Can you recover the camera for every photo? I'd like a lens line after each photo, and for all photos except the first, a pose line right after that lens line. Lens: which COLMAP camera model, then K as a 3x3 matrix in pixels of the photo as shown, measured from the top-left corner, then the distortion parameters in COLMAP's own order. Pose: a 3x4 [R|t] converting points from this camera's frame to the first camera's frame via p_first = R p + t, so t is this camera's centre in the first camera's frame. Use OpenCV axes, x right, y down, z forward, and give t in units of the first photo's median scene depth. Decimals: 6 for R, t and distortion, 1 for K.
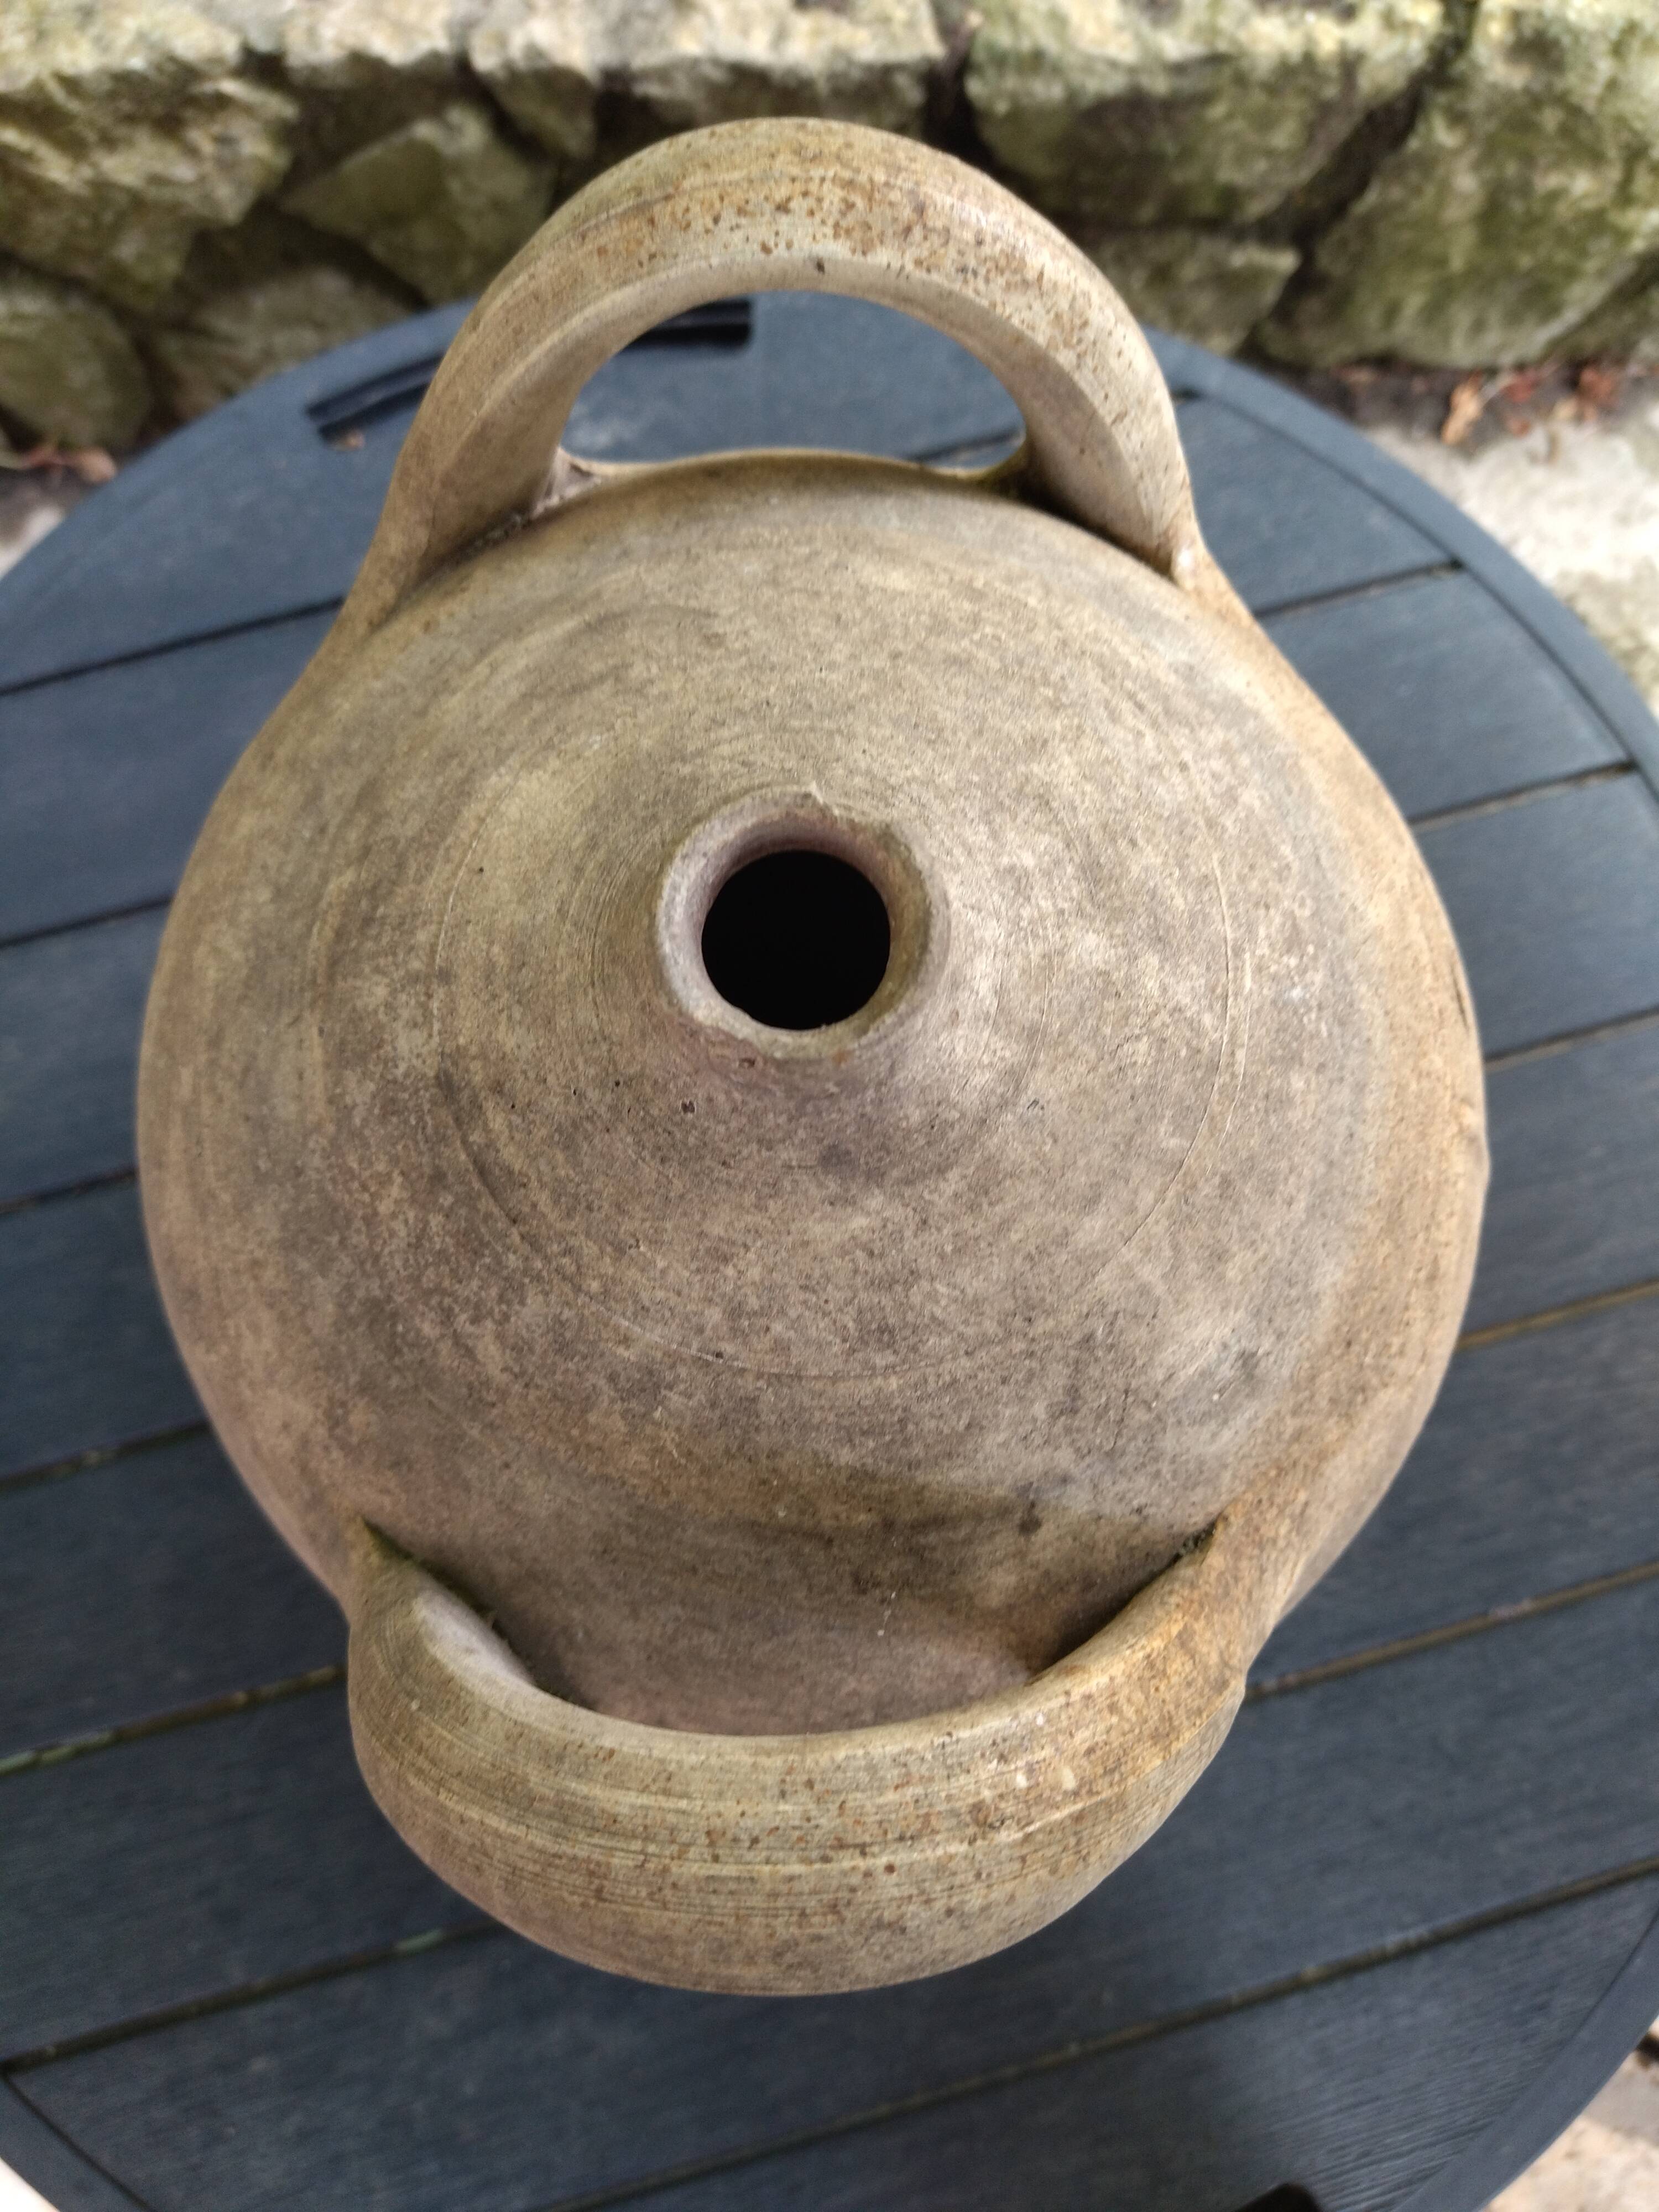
lens RADIAL K [[1662.2, 0, 807.5], [0, 1662.2, 1110.5], [0, 0, 1]] dist [0.054948, -0.121335]
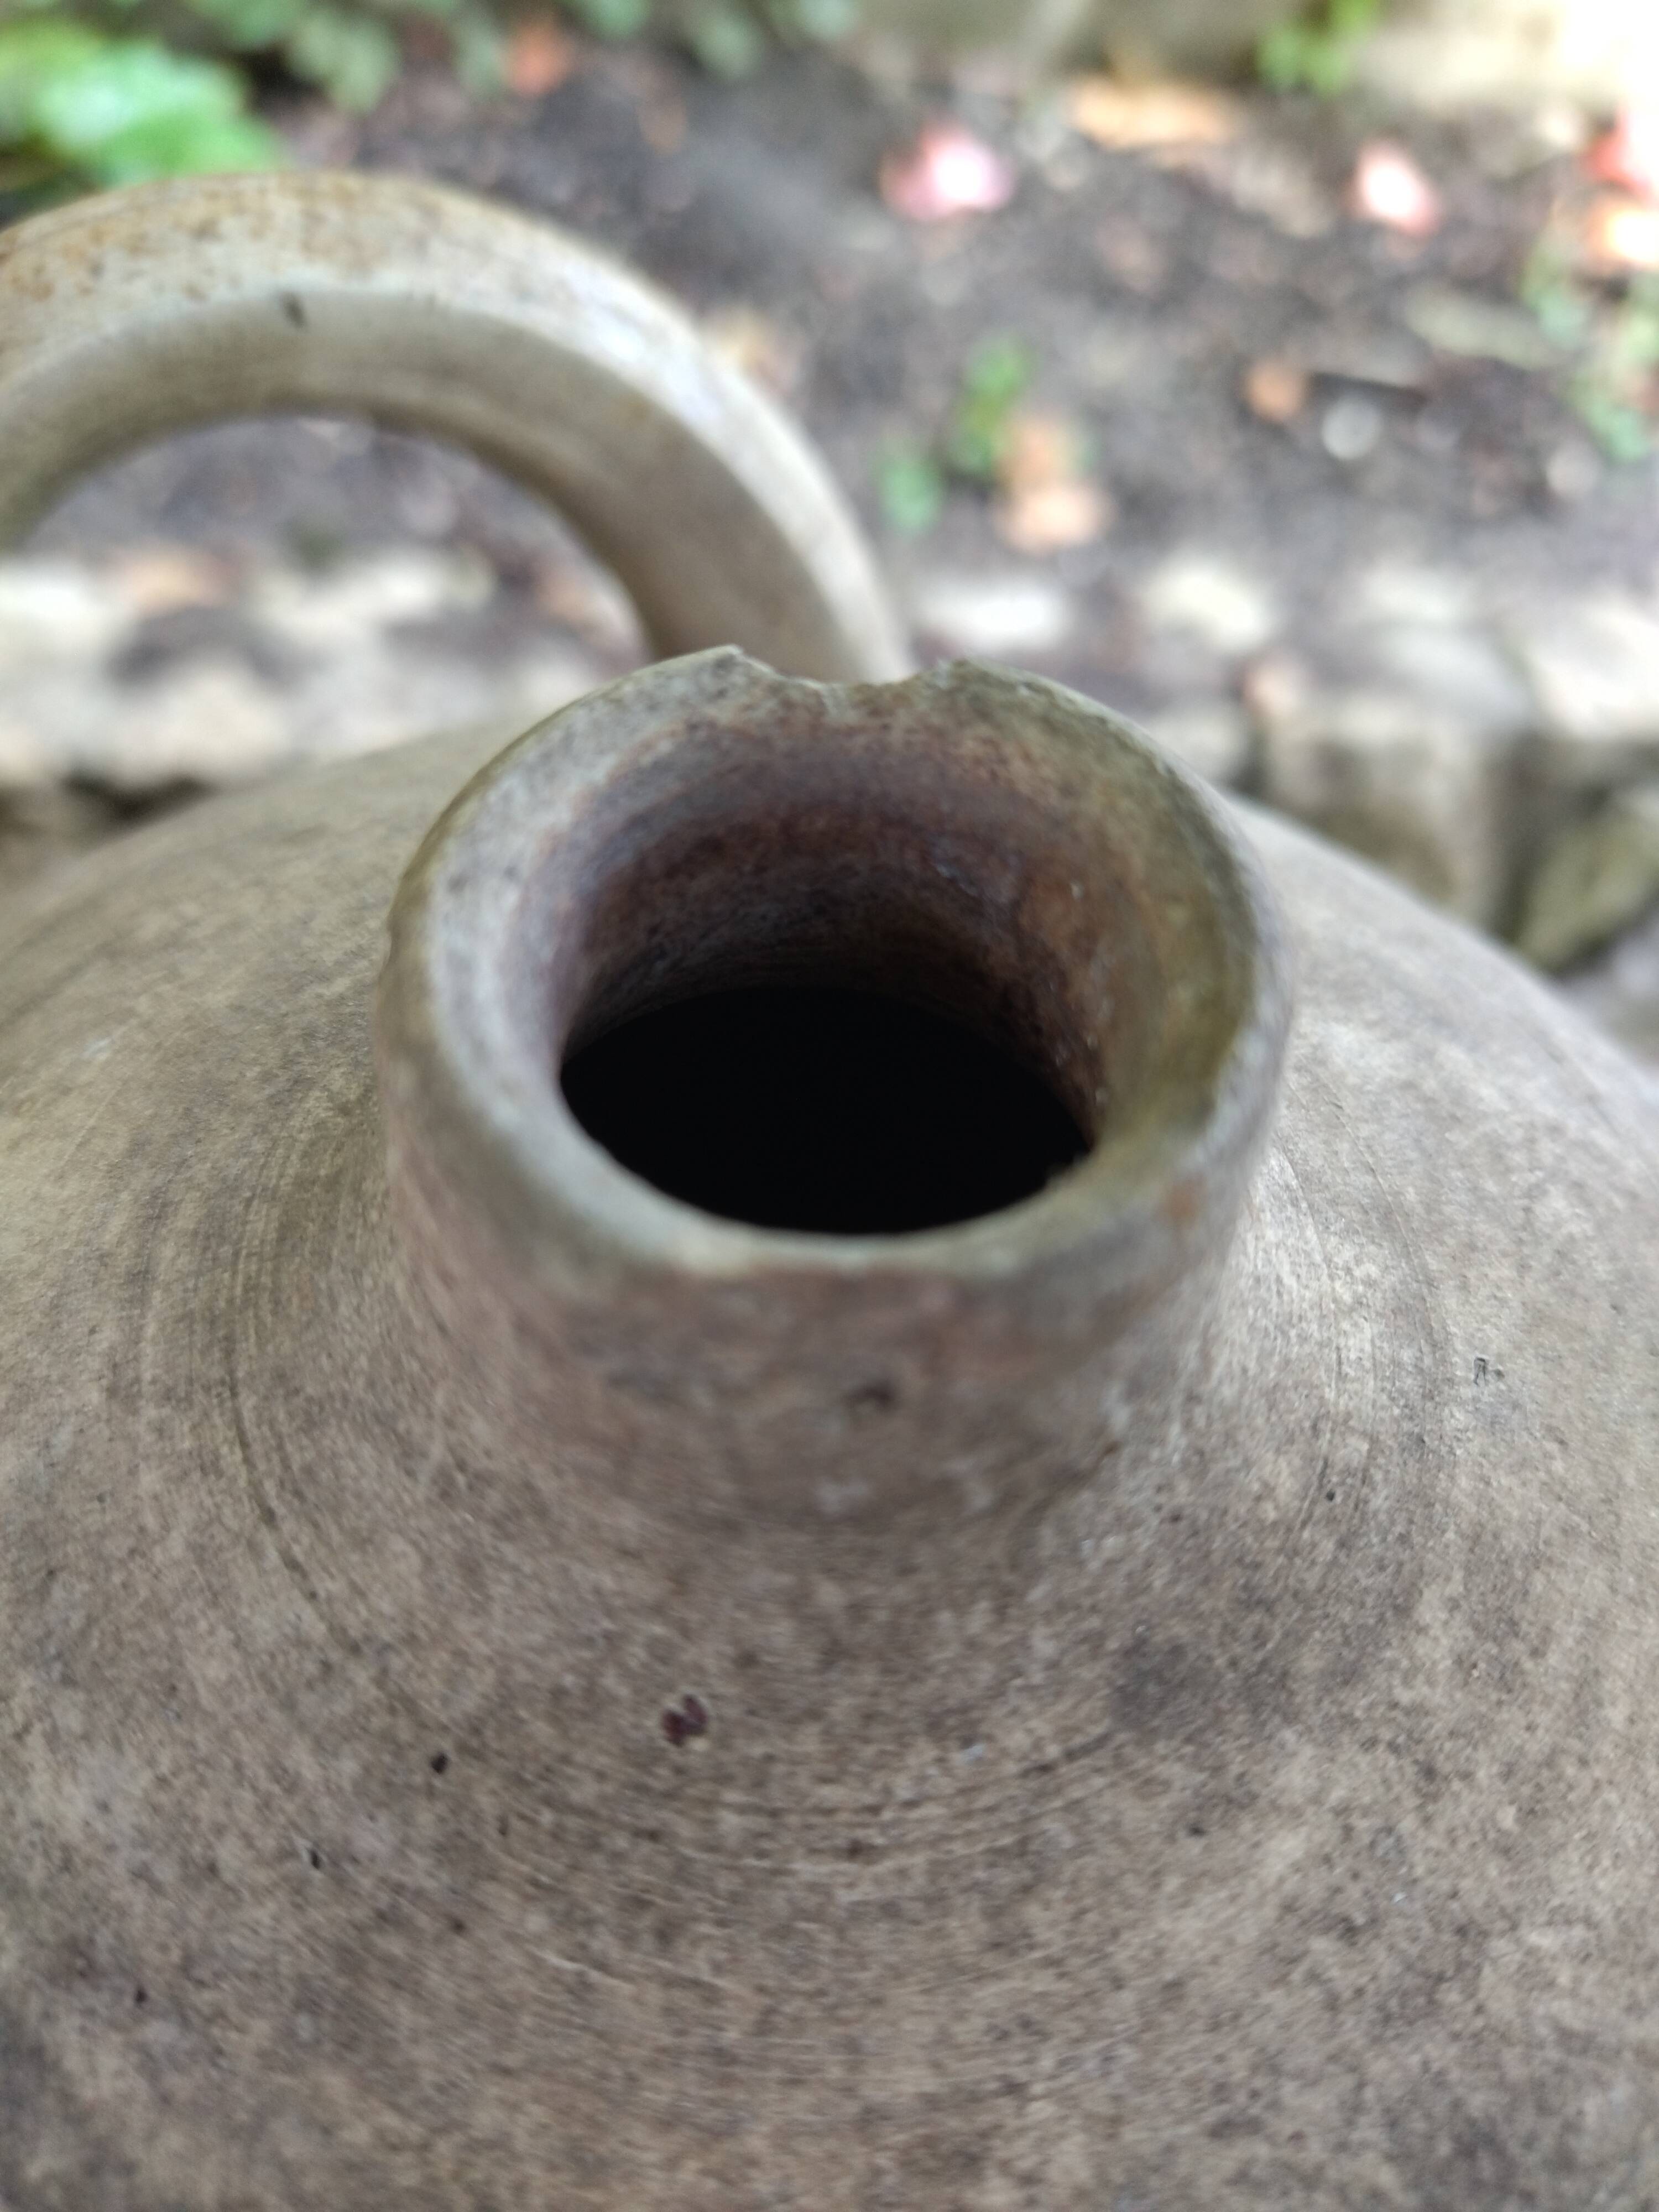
lens RADIAL K [[1856.7, 0, 834.4], [0, 1856.7, 1055.4], [0, 0, 1]] dist [-0.007762, -0.169282]
pose [[0.894164, -0.292759, 0.338767, -0.126069], [0.422034, 0.803770, -0.419335, 0.054692], [-0.149527, 0.517925, 0.842256, 0.618263]]
